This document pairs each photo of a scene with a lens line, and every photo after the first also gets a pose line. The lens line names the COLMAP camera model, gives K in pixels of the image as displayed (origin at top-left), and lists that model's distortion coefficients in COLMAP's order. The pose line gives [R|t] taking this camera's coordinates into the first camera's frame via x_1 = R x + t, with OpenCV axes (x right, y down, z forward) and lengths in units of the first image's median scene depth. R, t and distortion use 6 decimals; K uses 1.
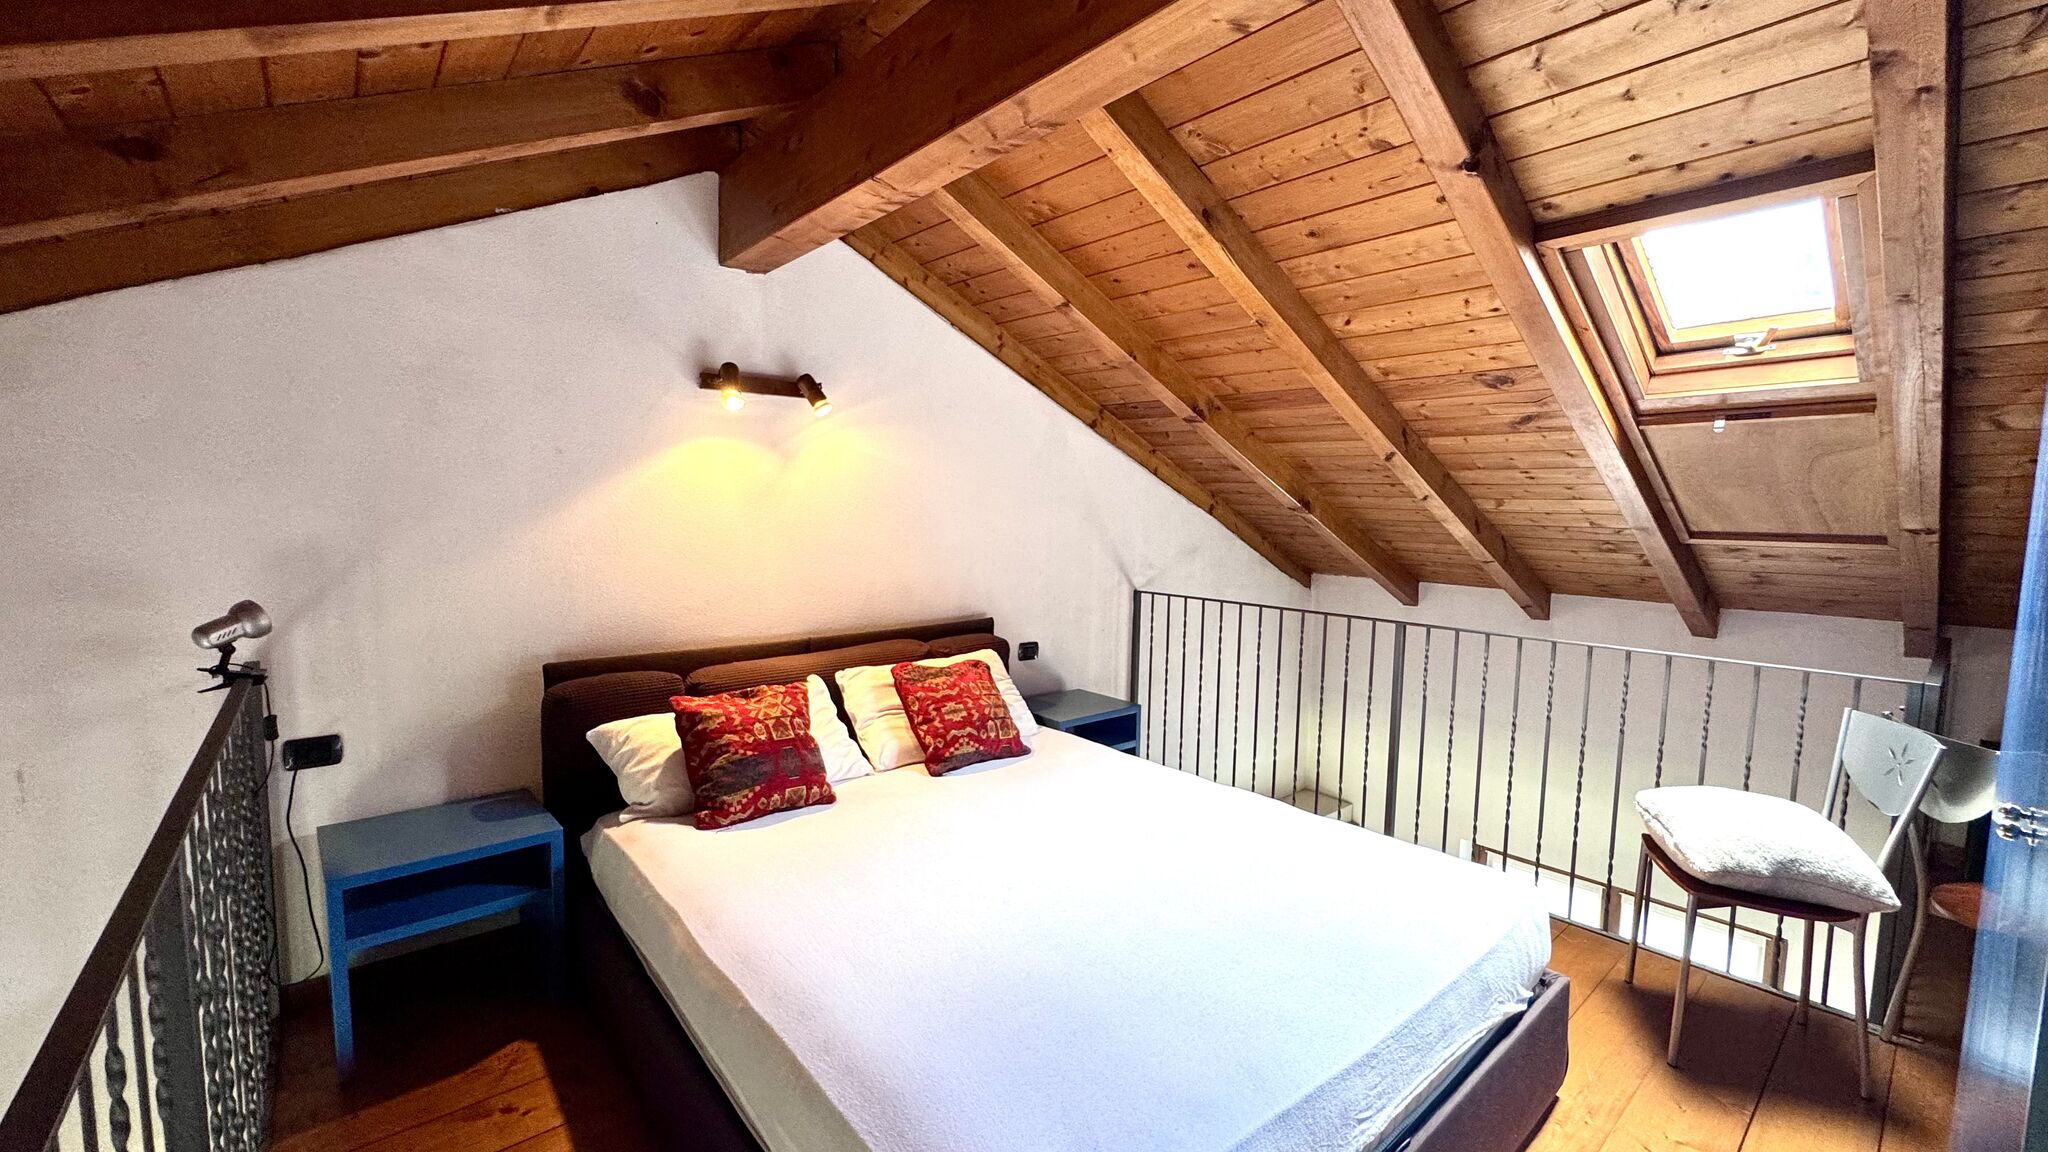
lens RADIAL K [[822.8, 0, 1026.4], [0, 822.8, 578.8], [0, 0, 1]] dist [-0.005565, 0.001039]
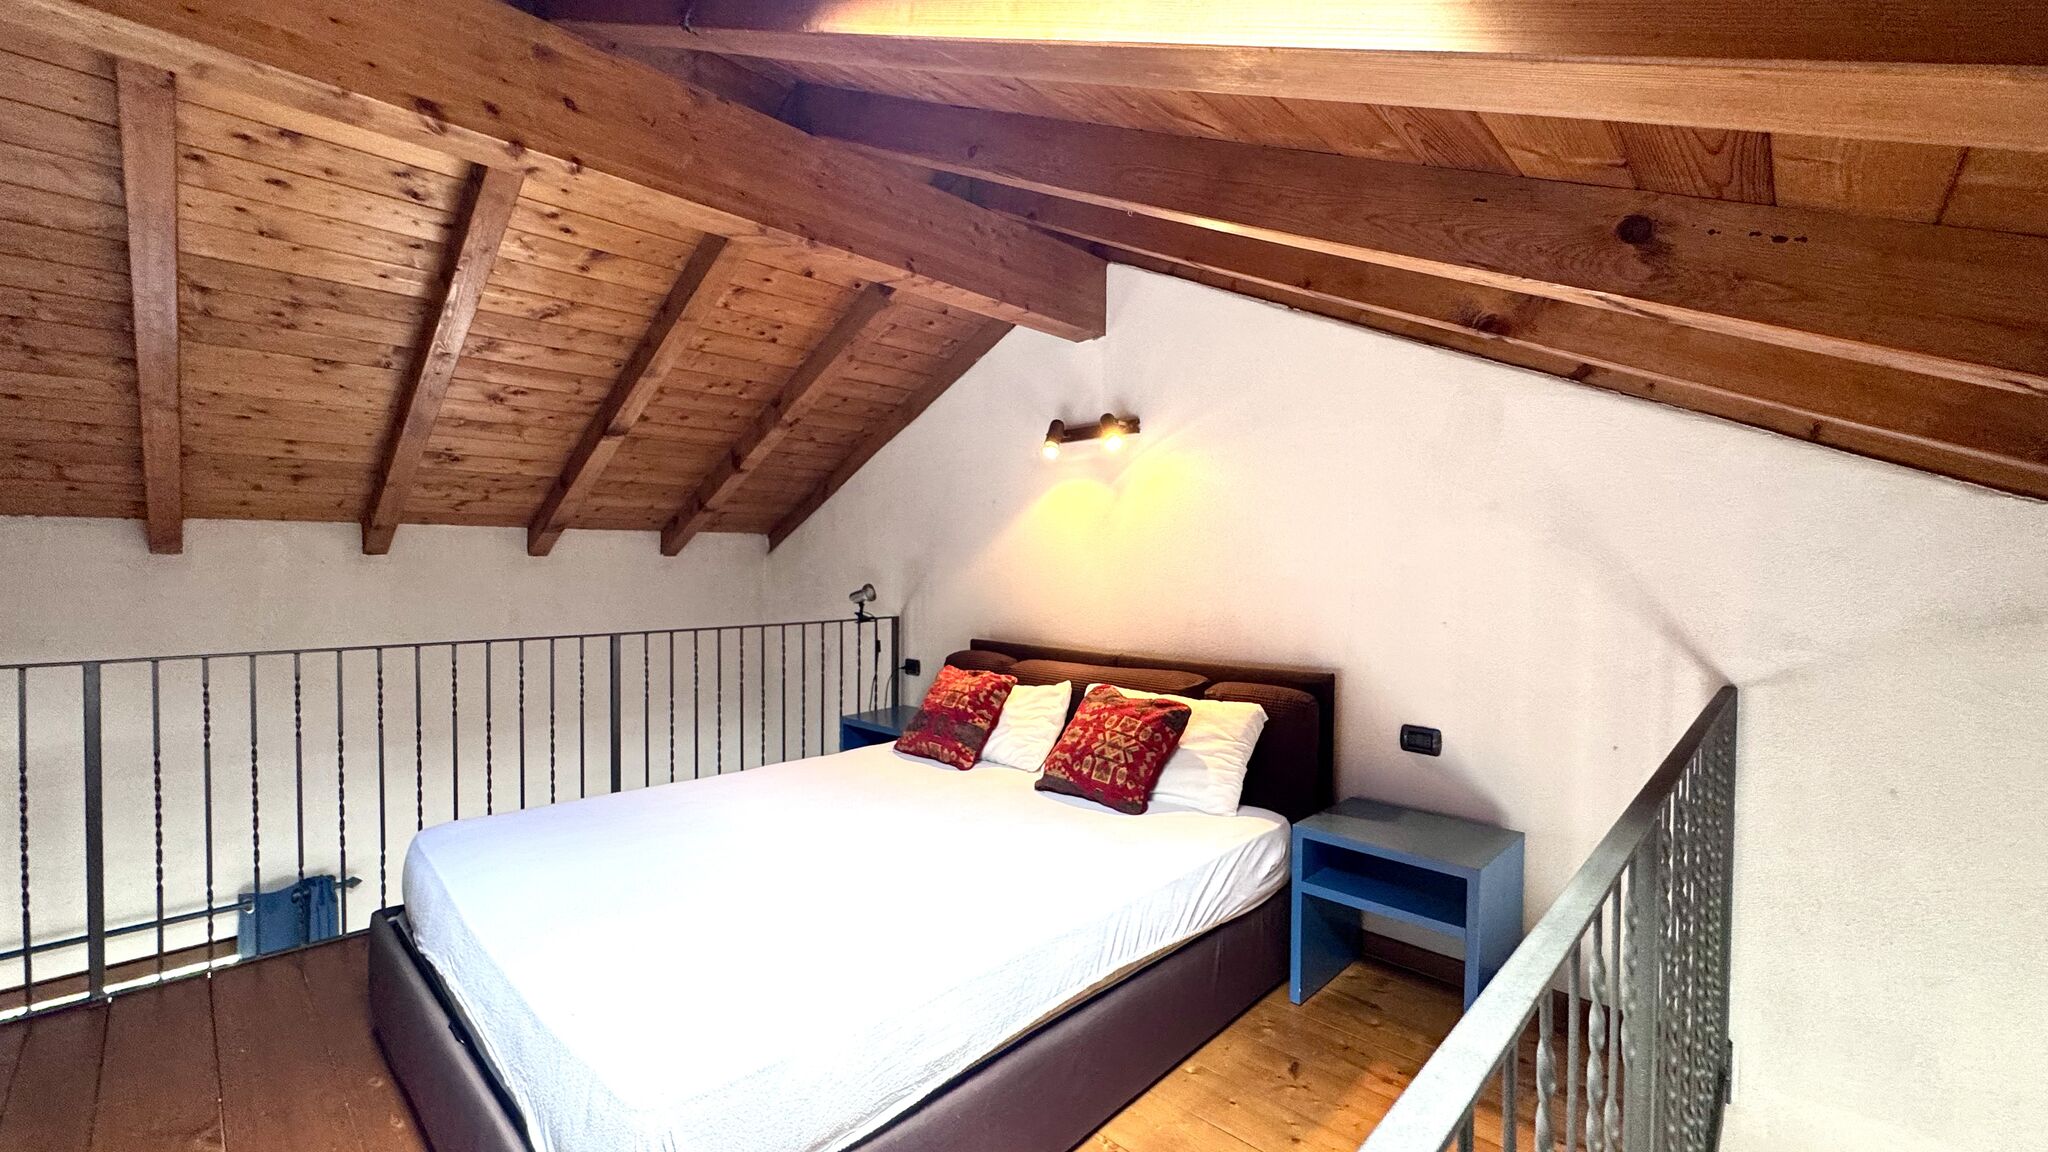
lens RADIAL K [[822.8, 0, 1025.2], [0, 822.8, 575.8], [0, 0, 1]] dist [-0.005565, 0.001039]
pose [[0.105915, 0.006312, -0.994355, 0.850693], [-0.093240, 0.995637, -0.003611, -0.015835], [0.989994, 0.093096, 0.106041, 0.810953]]
